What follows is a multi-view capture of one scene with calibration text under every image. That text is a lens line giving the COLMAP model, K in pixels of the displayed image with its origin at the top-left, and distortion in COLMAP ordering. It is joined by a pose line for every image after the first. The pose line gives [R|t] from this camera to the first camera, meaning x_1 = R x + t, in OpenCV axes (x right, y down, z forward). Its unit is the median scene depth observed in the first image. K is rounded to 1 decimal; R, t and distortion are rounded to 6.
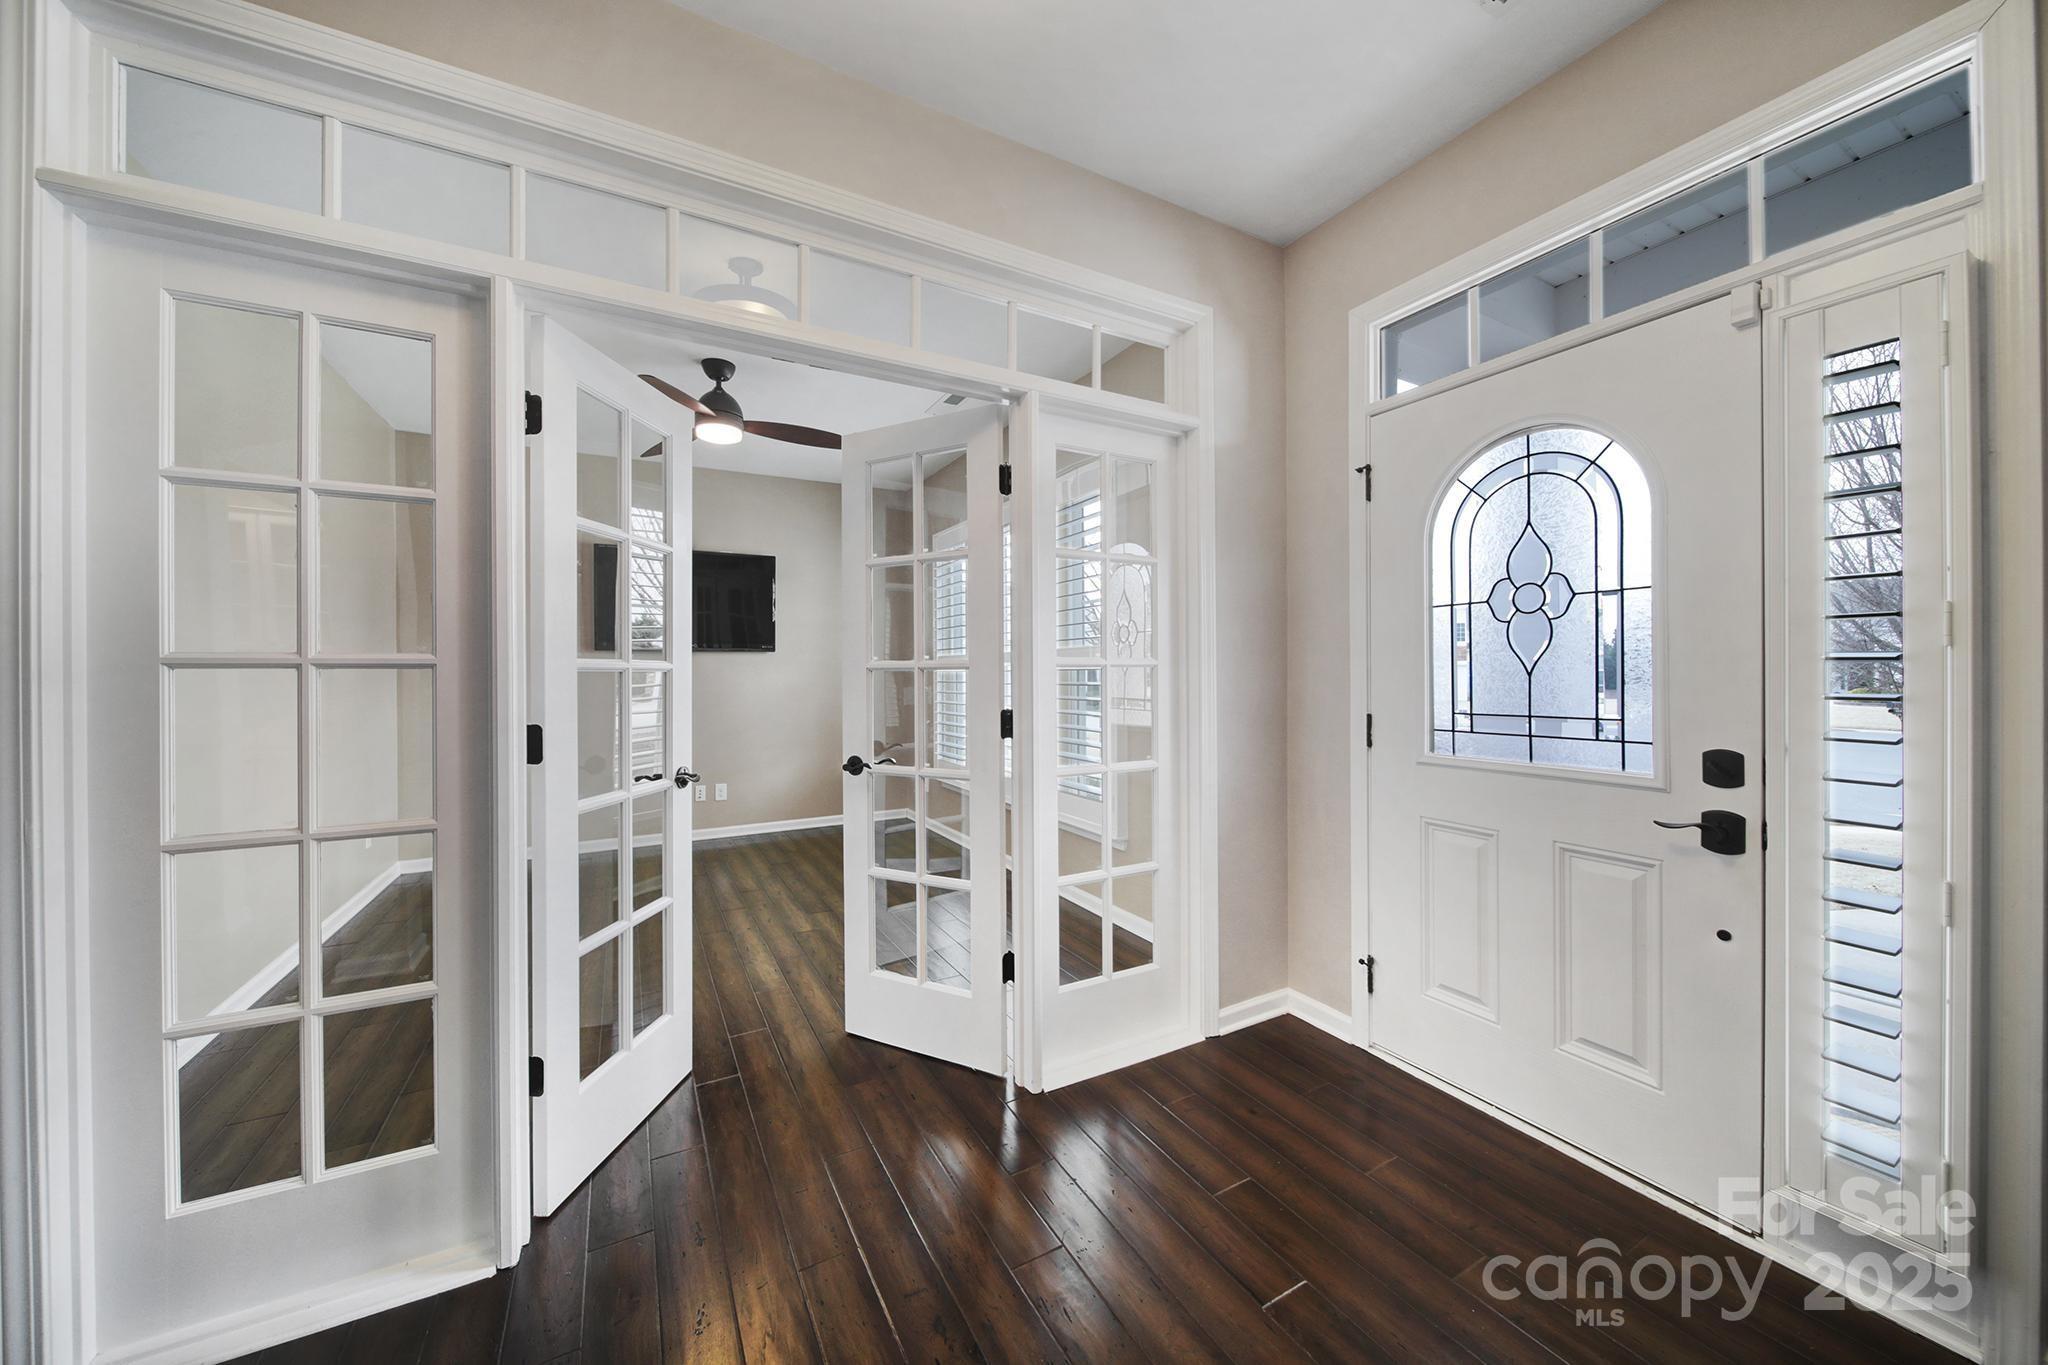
lens RADIAL K [[717.0, 0, 1022.2], [0, 717.0, 676.8], [0, 0, 1]] dist [-0.002077, -0.000064]
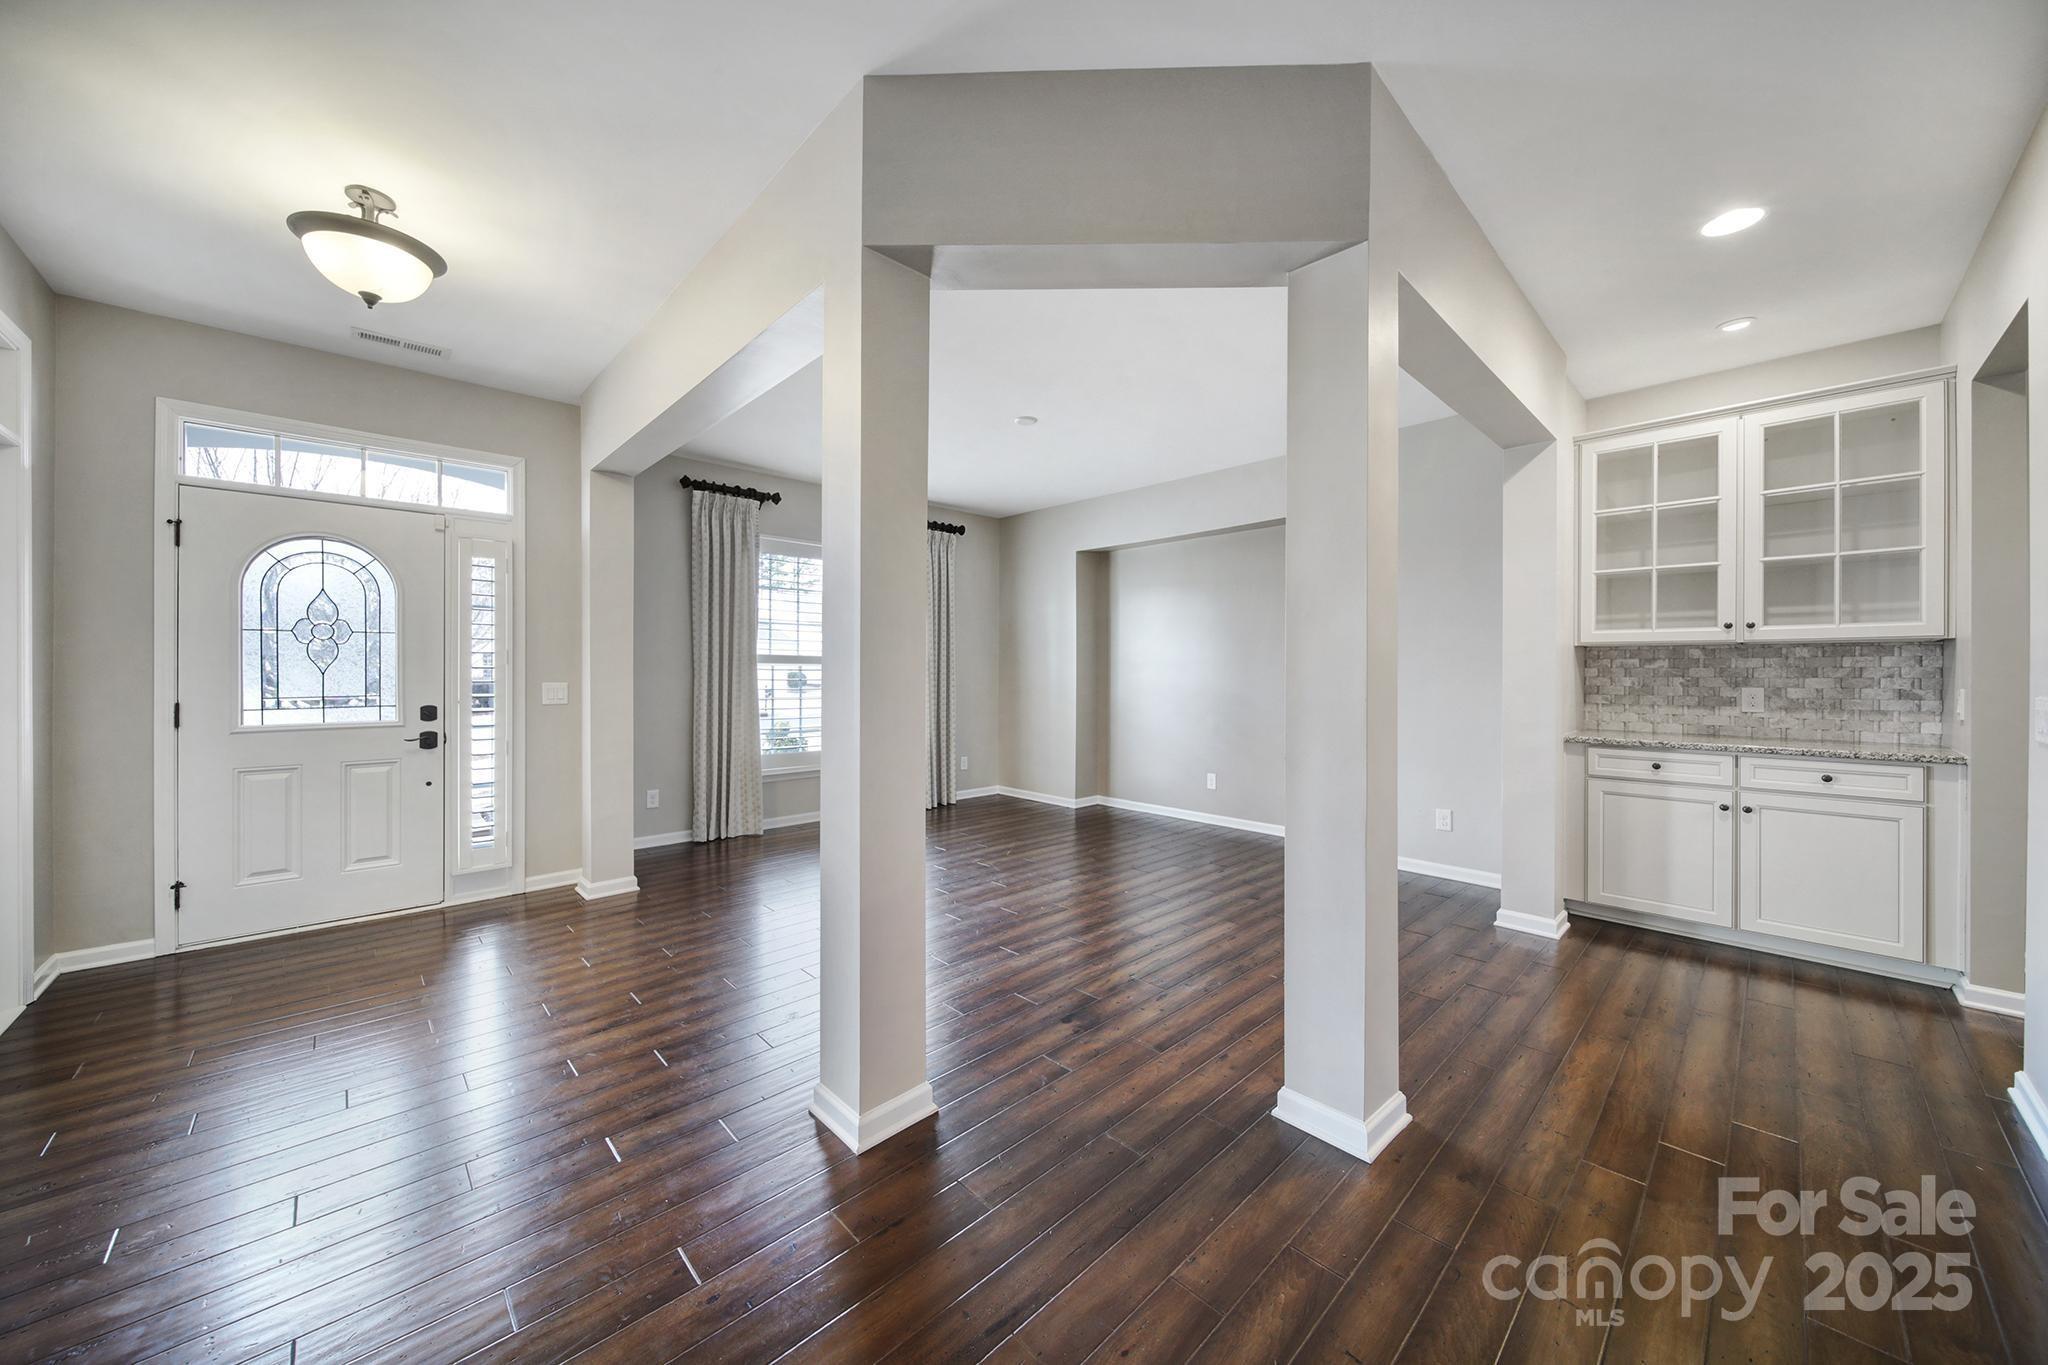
lens RADIAL K [[717.0, 0, 1020.2], [0, 717.0, 676.9], [0, 0, 1]] dist [-0.002077, -0.000064]
pose [[-0.251136, -0.002689, 0.967948, -1.615536], [0.006715, 0.999967, 0.004520, 0.009527], [-0.967928, 0.007635, -0.251110, -0.270764]]
